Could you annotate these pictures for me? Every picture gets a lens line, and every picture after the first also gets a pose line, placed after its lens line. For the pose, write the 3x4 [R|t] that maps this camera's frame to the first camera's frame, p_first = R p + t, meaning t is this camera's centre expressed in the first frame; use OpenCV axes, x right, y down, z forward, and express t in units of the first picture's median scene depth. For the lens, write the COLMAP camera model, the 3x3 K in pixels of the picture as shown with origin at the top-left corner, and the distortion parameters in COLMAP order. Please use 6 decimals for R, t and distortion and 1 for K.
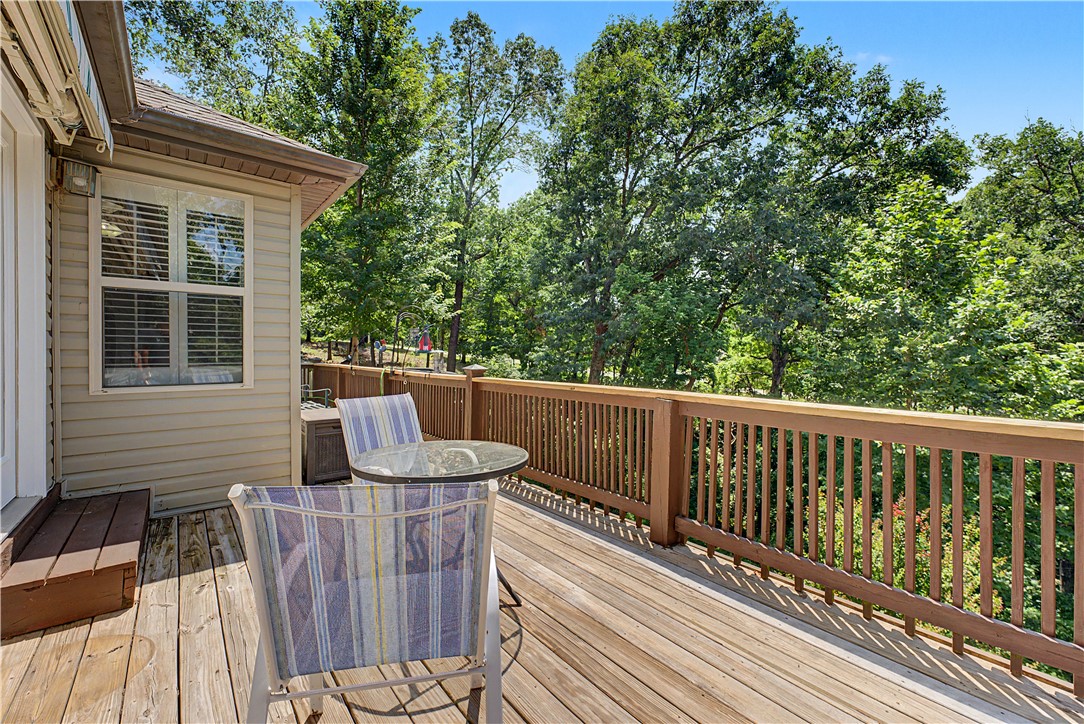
lens RADIAL K [[437.4, 0, 543.6], [0, 437.4, 357.2], [0, 0, 1]] dist [0.001022, 0.000091]
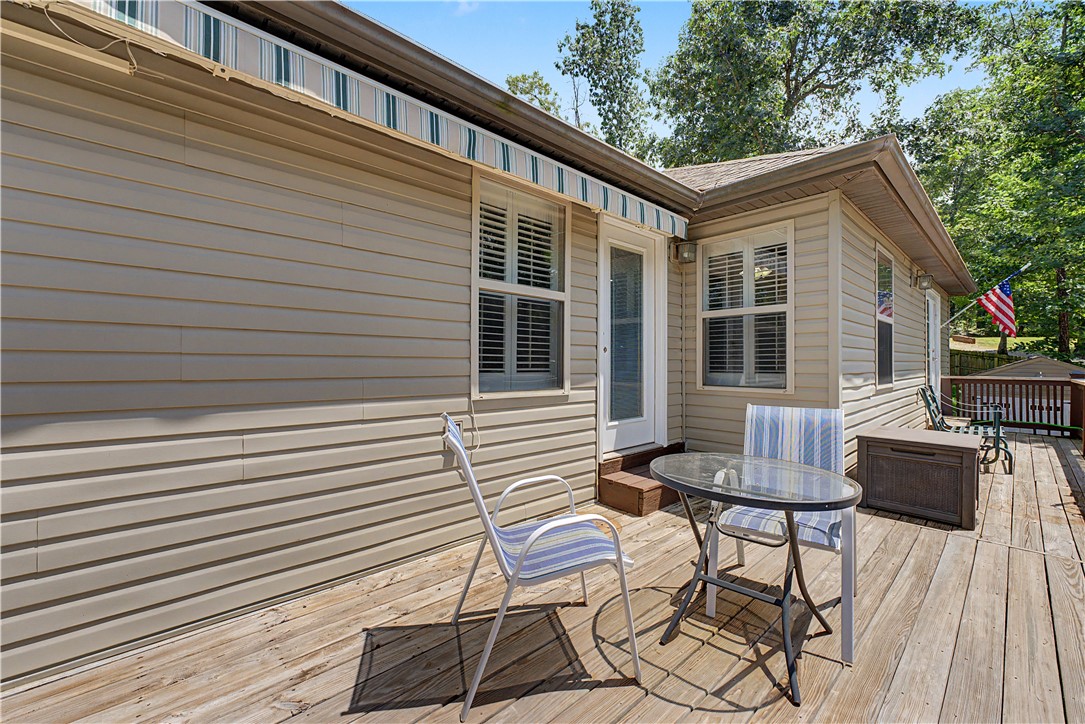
lens RADIAL K [[437.8, 0, 543.4], [0, 437.8, 361.6], [0, 0, 1]] dist [0.001022, 0.000091]
pose [[0.042975, -0.004790, -0.999065, 0.450746], [-0.012659, 0.999906, -0.005338, 0.003366], [0.998996, 0.012877, 0.042911, 0.370016]]
